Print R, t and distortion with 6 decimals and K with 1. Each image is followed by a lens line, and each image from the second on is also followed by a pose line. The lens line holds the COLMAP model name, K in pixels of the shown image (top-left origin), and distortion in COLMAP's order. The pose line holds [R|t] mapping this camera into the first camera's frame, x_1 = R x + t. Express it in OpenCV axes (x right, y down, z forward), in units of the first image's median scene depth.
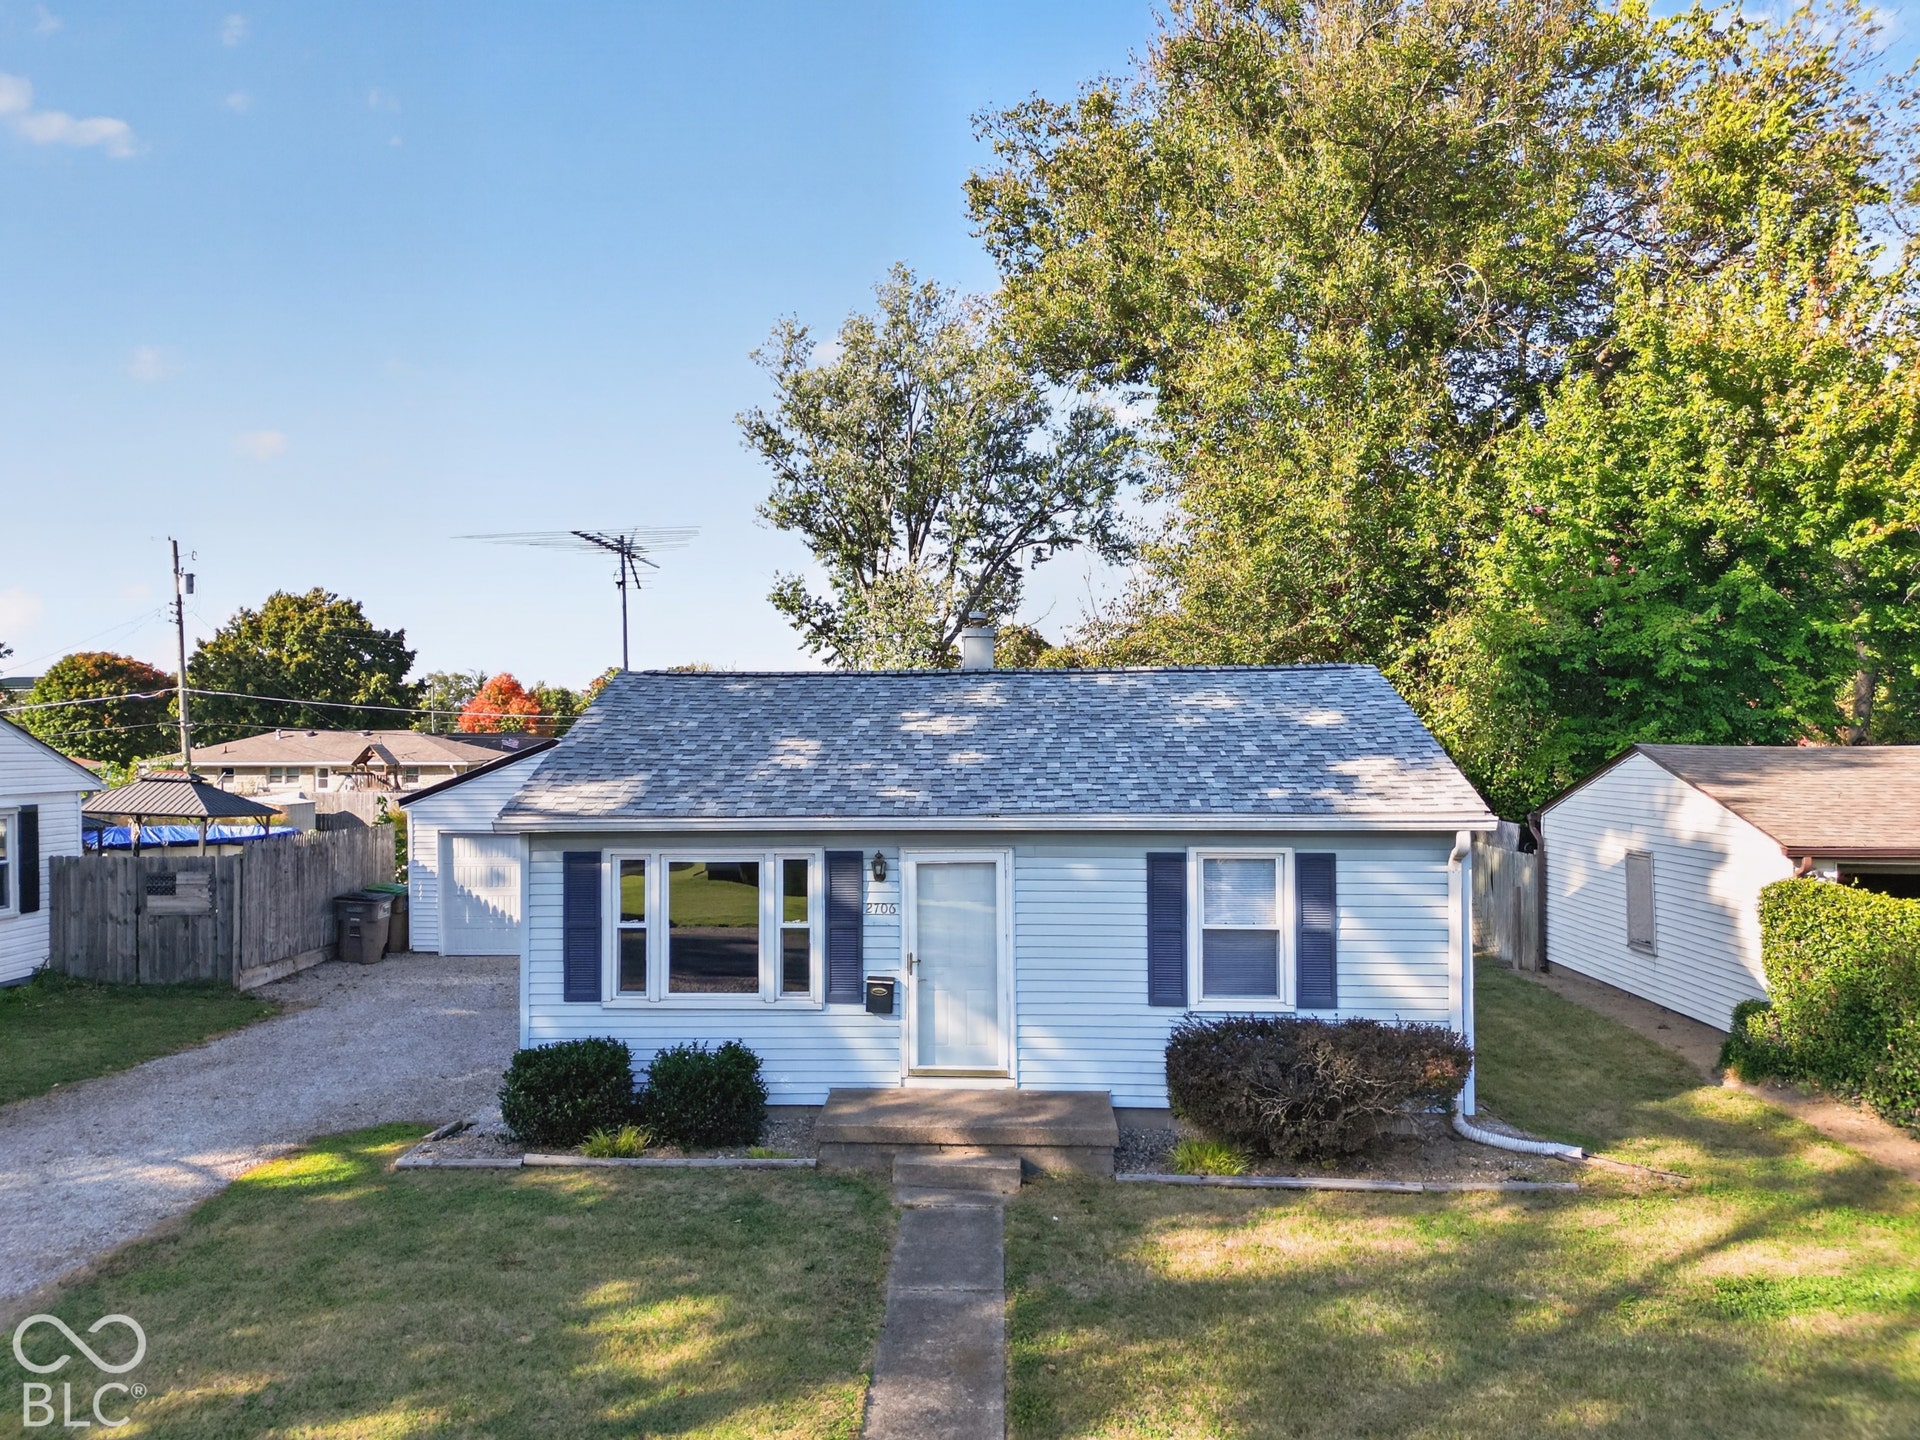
lens RADIAL K [[1422.6, 0, 925.1], [0, 1422.6, 739.4], [0, 0, 1]] dist [0.046277, -0.049474]
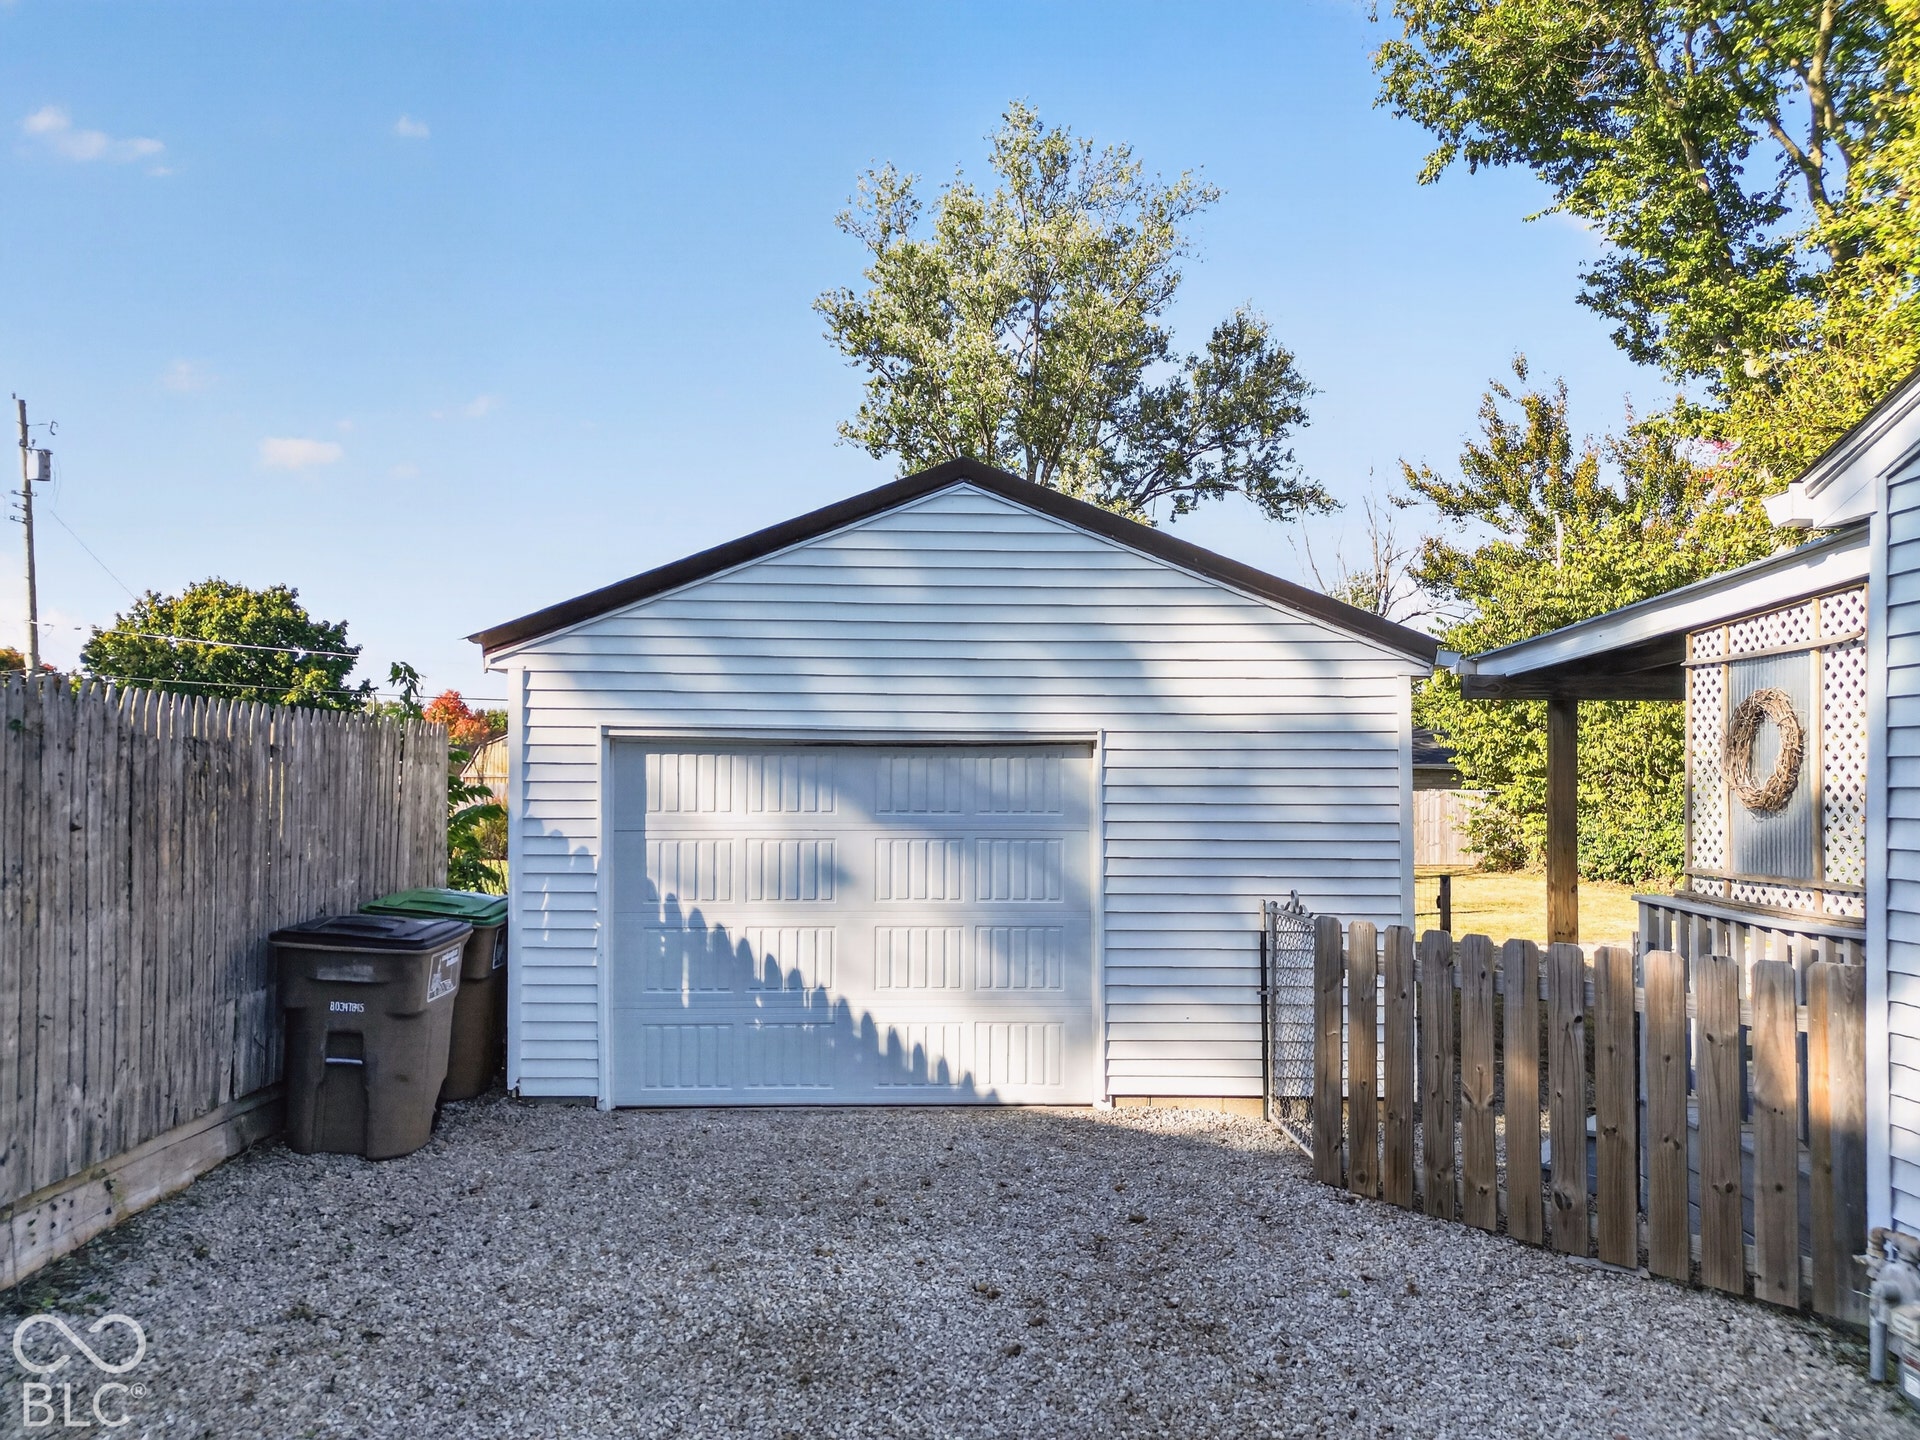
lens RADIAL K [[1383.8, 0, 955.0], [0, 1383.8, 757.5], [0, 0, 1]] dist [0.071274, -0.049992]
pose [[0.997525, 0.012434, 0.069201, -0.436742], [-0.011362, 0.999810, -0.015857, 0.115269], [-0.069385, 0.015031, 0.997477, 1.044918]]
